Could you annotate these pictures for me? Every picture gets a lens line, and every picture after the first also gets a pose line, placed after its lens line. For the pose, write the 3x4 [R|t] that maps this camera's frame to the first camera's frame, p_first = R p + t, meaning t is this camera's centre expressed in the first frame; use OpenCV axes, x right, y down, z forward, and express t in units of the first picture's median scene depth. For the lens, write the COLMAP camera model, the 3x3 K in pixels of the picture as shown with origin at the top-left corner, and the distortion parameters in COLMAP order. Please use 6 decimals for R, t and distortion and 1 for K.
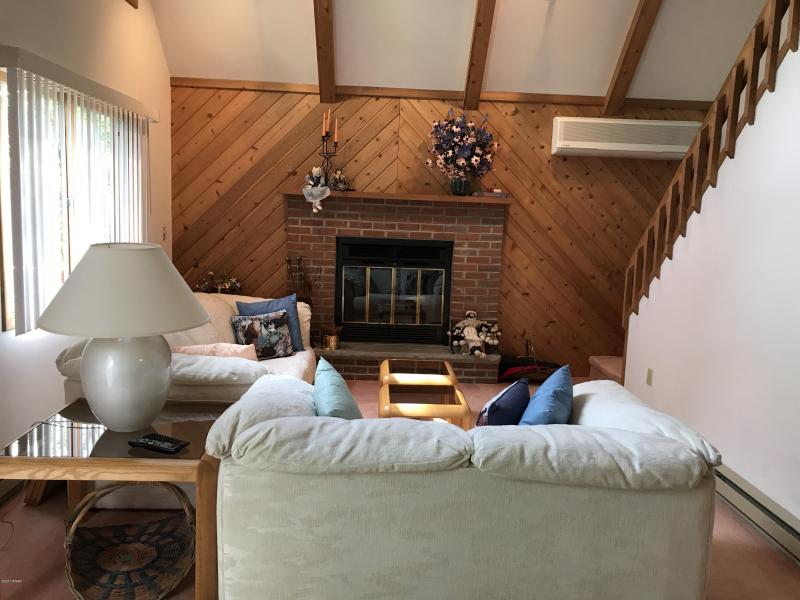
lens RADIAL K [[660.4, 0, 393.9], [0, 660.4, 304.6], [0, 0, 1]] dist [0.052083, -0.057294]
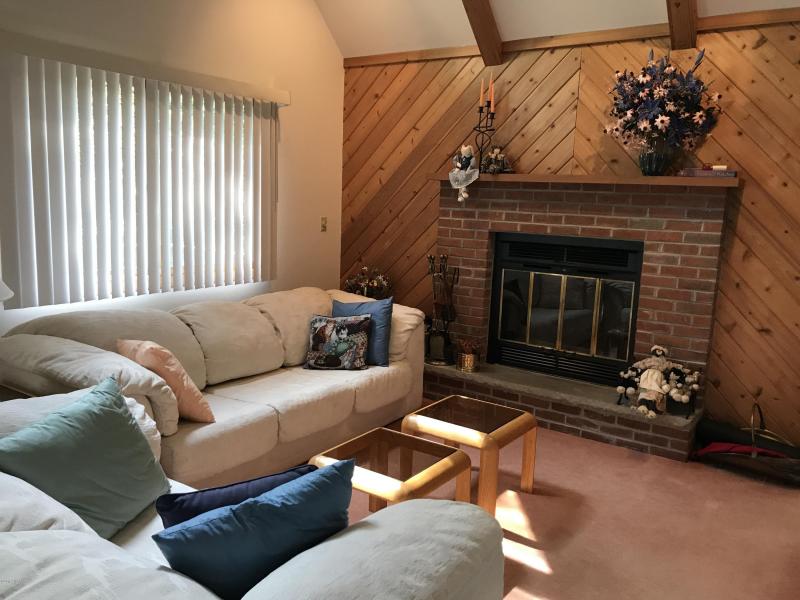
lens RADIAL K [[660.4, 0, 400.6], [0, 660.4, 295.6], [0, 0, 1]] dist [0.052083, -0.057294]
pose [[0.801750, 0.081779, -0.592038, 0.306683], [-0.094670, 0.995465, 0.009300, -0.023384], [0.590114, 0.048592, 0.805856, 0.297861]]
